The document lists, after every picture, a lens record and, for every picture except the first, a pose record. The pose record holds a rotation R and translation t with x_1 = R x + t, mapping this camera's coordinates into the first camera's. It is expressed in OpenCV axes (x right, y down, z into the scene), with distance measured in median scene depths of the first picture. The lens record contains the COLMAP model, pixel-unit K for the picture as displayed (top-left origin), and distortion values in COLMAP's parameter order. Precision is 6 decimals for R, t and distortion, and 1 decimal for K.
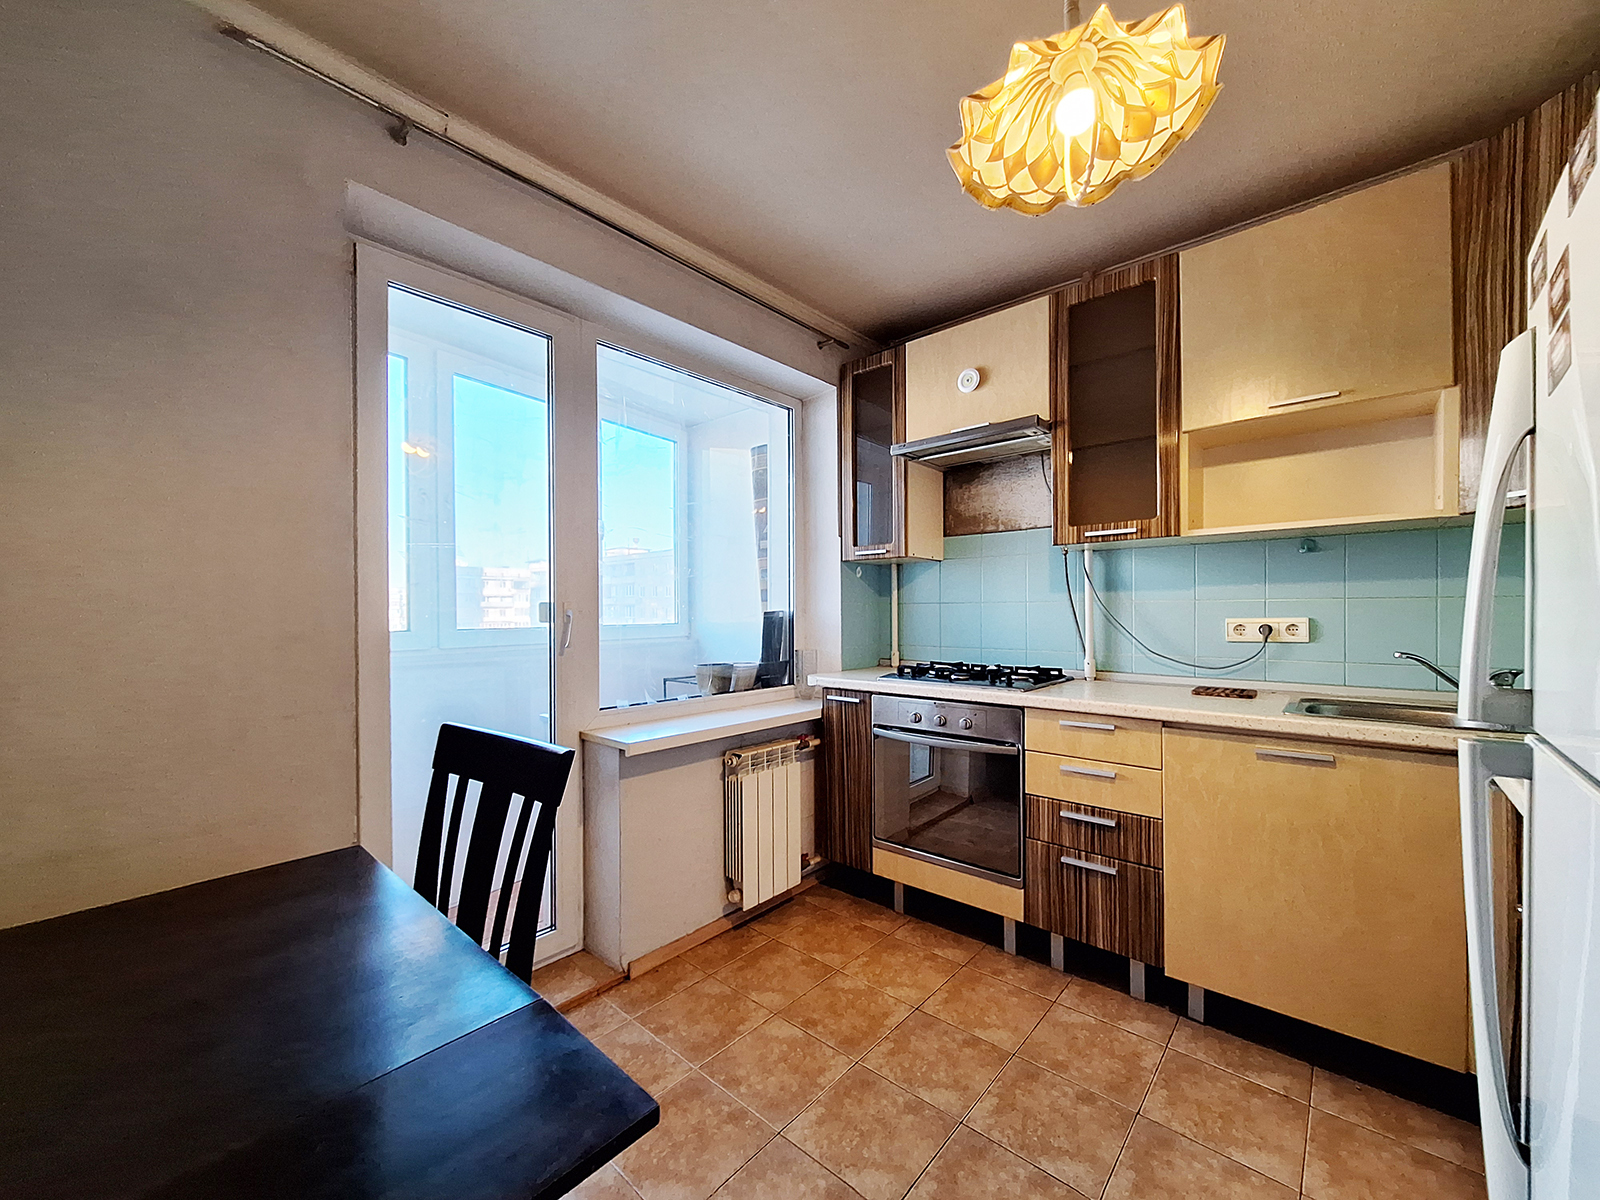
lens RADIAL K [[630.8, 0, 799.1], [0, 630.8, 611.0], [0, 0, 1]] dist [0.004151, -0.000126]
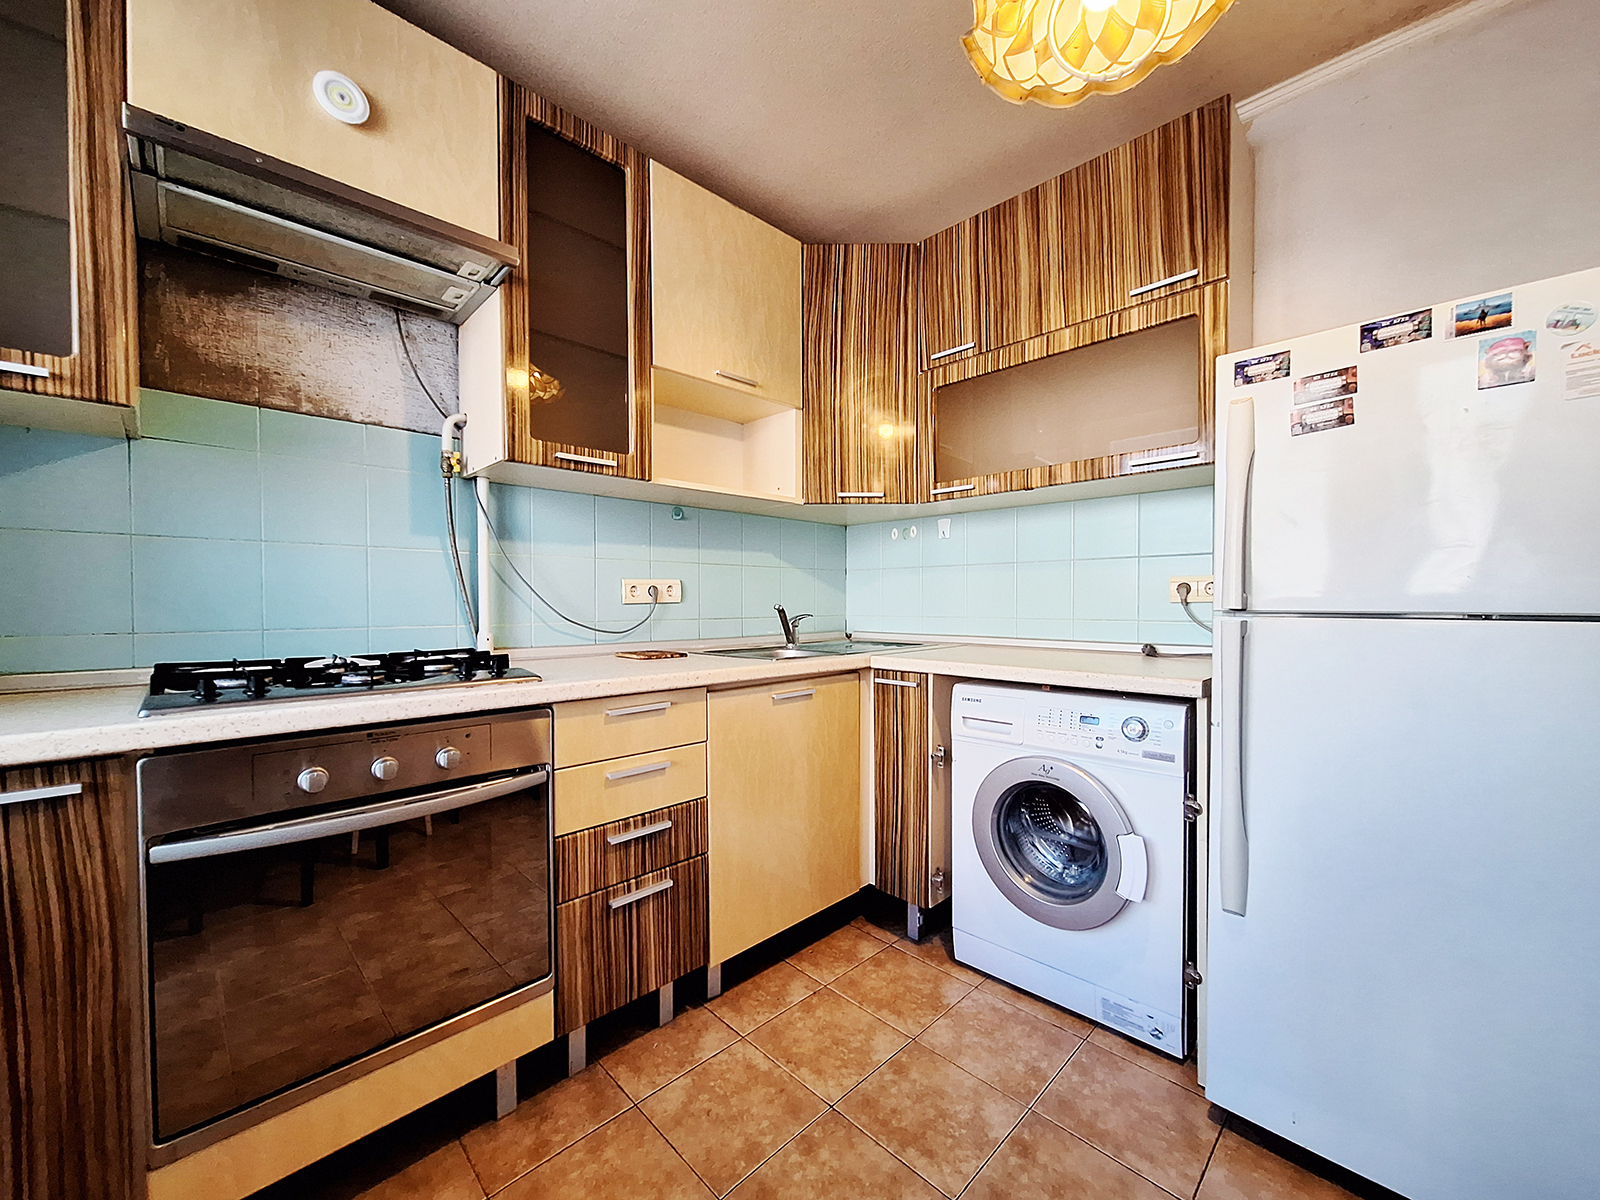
lens RADIAL K [[630.8, 0, 795.7], [0, 630.8, 611.3], [0, 0, 1]] dist [0.004151, -0.000126]
pose [[0.068714, -0.013577, 0.997544, -0.273351], [0.001567, 0.999908, 0.013501, 0.052152], [-0.997635, 0.000635, 0.068729, 0.738555]]
